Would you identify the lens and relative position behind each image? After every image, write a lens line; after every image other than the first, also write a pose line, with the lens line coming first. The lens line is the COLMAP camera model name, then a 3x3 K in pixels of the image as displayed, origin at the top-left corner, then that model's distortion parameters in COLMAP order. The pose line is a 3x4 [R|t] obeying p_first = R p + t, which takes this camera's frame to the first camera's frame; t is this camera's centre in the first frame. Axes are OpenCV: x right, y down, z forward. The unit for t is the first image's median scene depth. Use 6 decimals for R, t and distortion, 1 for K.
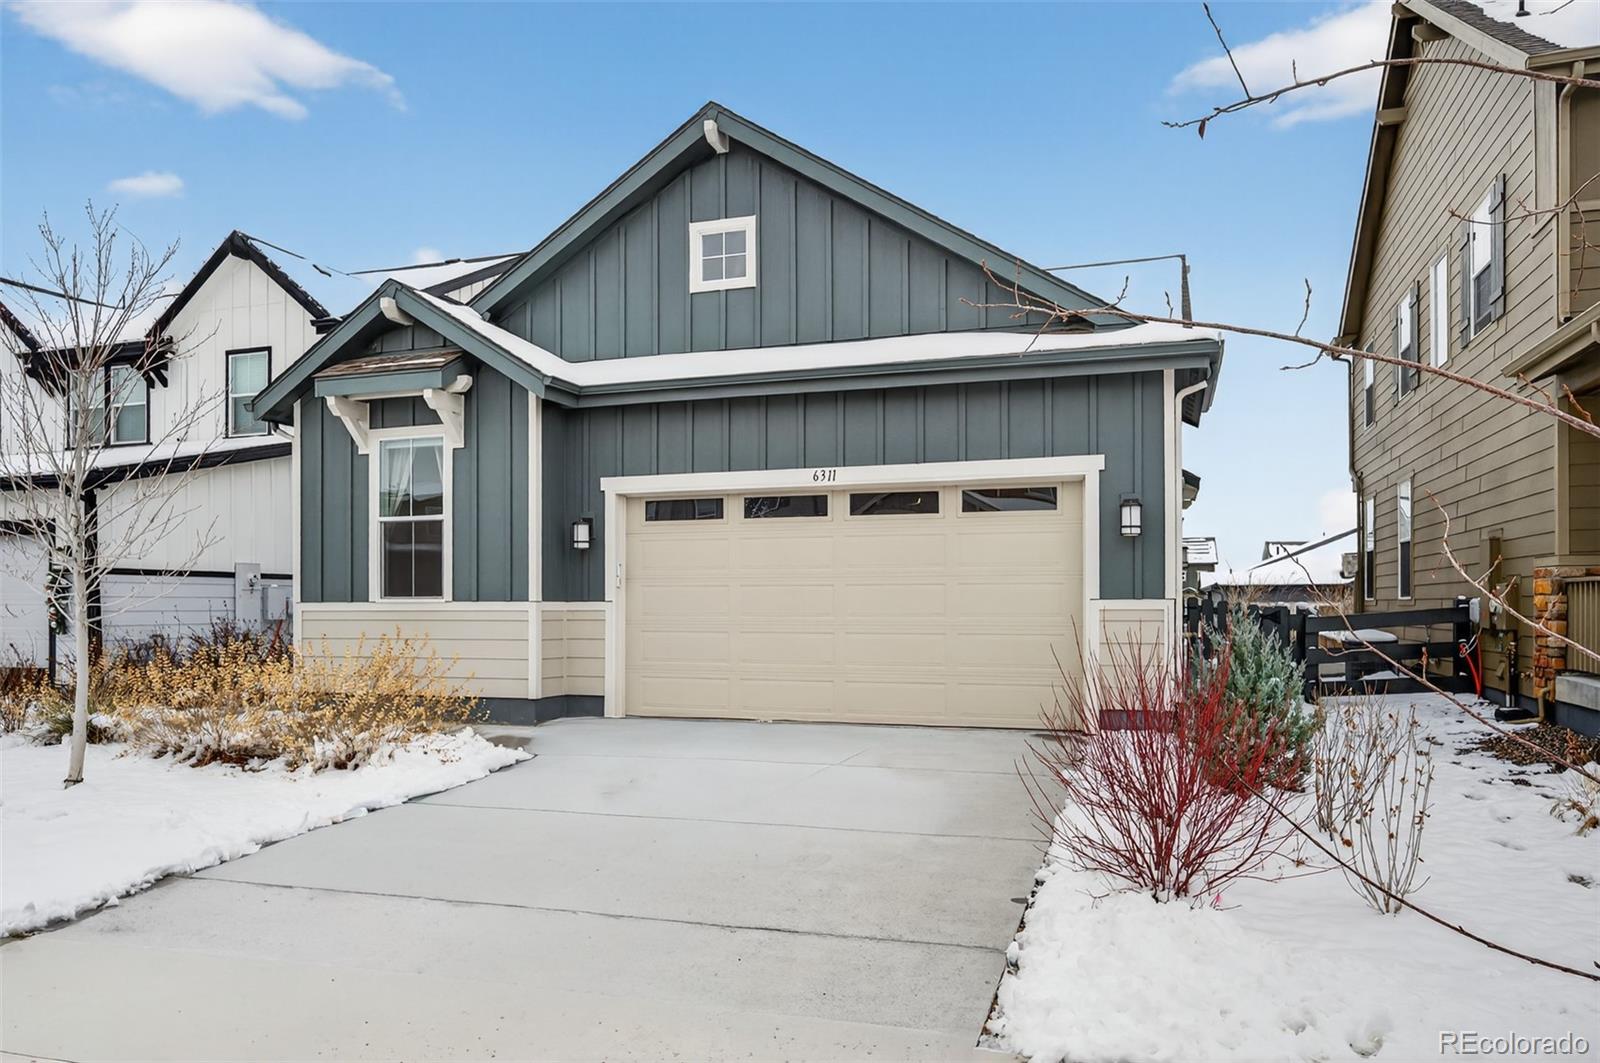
lens RADIAL K [[1102.8, 0, 788.6], [0, 1102.8, 570.0], [0, 0, 1]] dist [-0.020157, 0.006882]
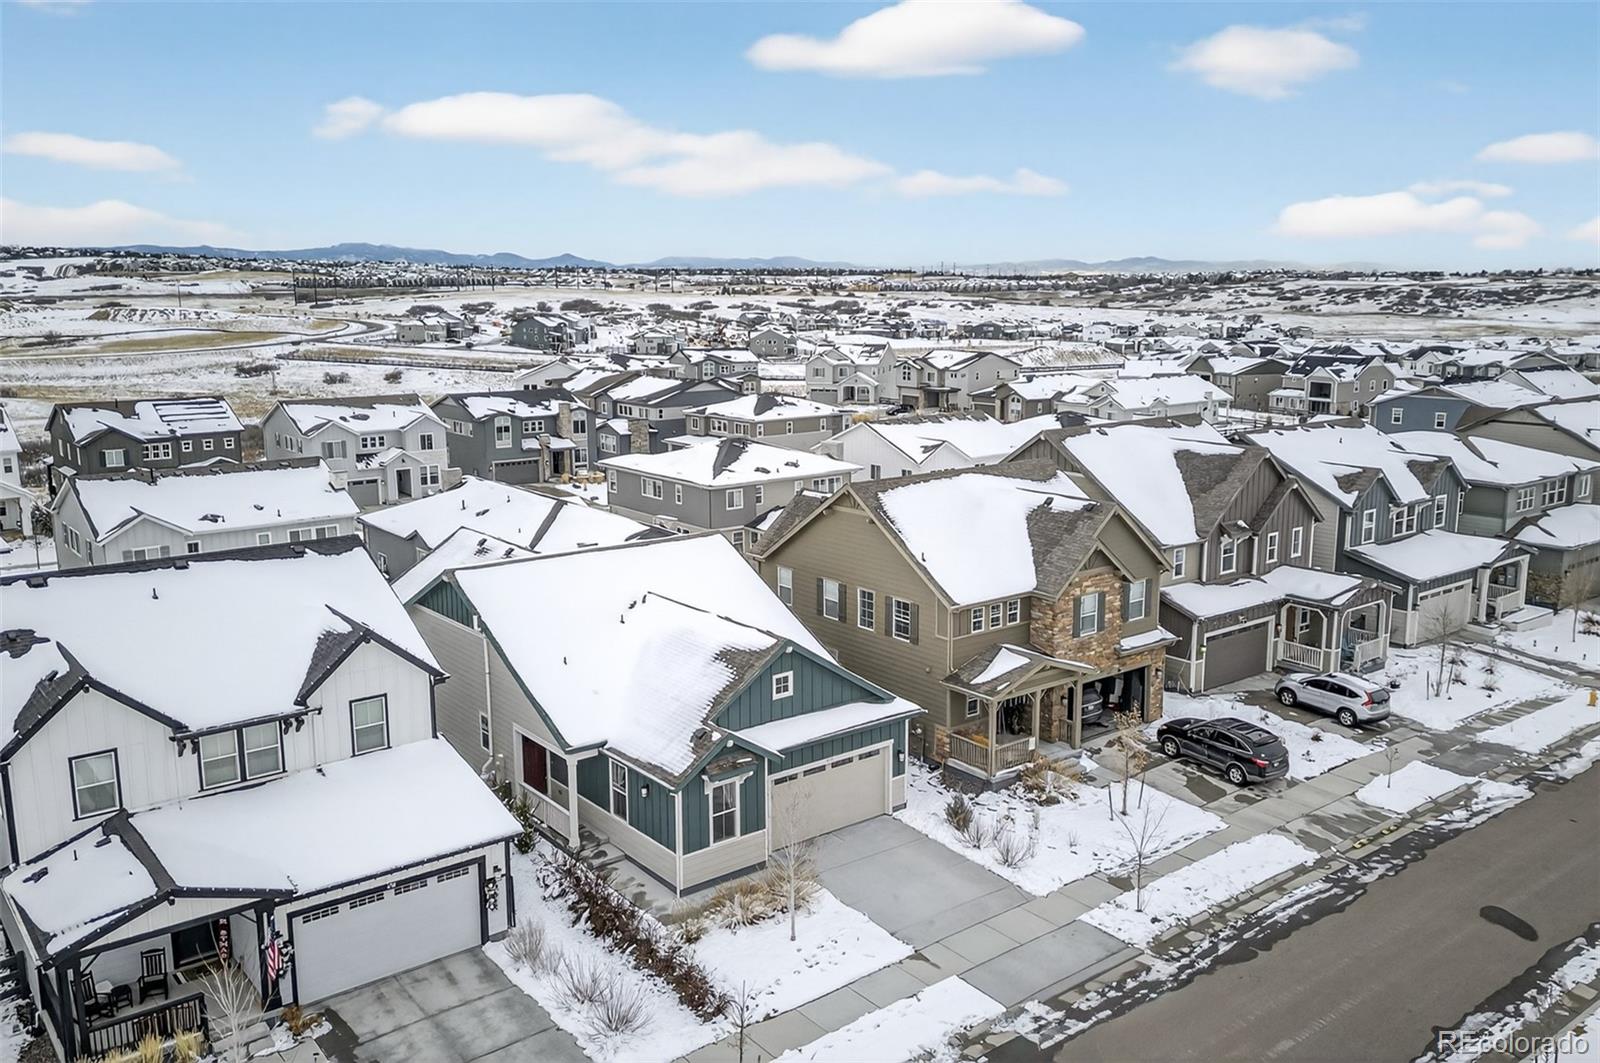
lens RADIAL K [[1298.9, 0, 793.0], [0, 1298.9, 528.2], [0, 0, 1]] dist [0.014636, -0.001733]
pose [[0.548130, -0.149253, 0.822969, -2.788016], [-0.010614, 0.982629, 0.185278, -1.331321], [-0.836326, -0.110292, 0.537024, -0.772847]]
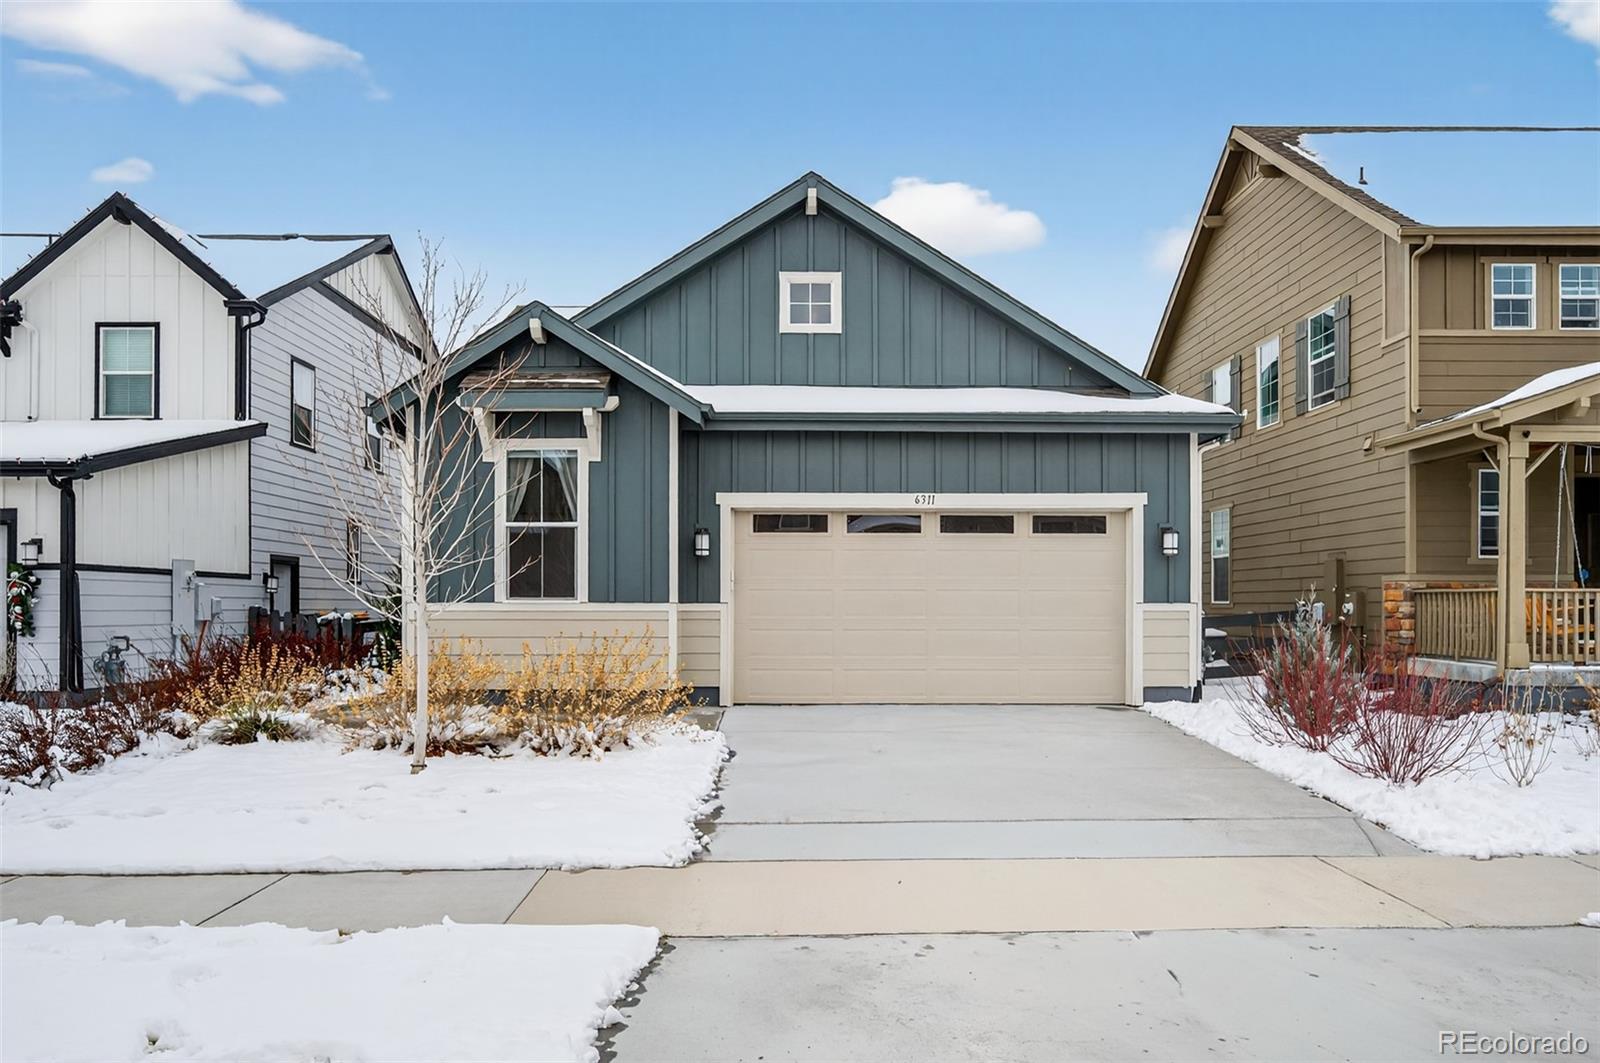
lens RADIAL K [[1167.0, 0, 780.6], [0, 1167.0, 566.5], [0, 0, 1]] dist [-0.018955, 0.002720]
pose [[0.944210, 0.014836, 0.329010, -0.503347], [-0.013932, 0.999890, -0.005106, -0.003375], [-0.329050, 0.000237, 0.944313, -0.148210]]
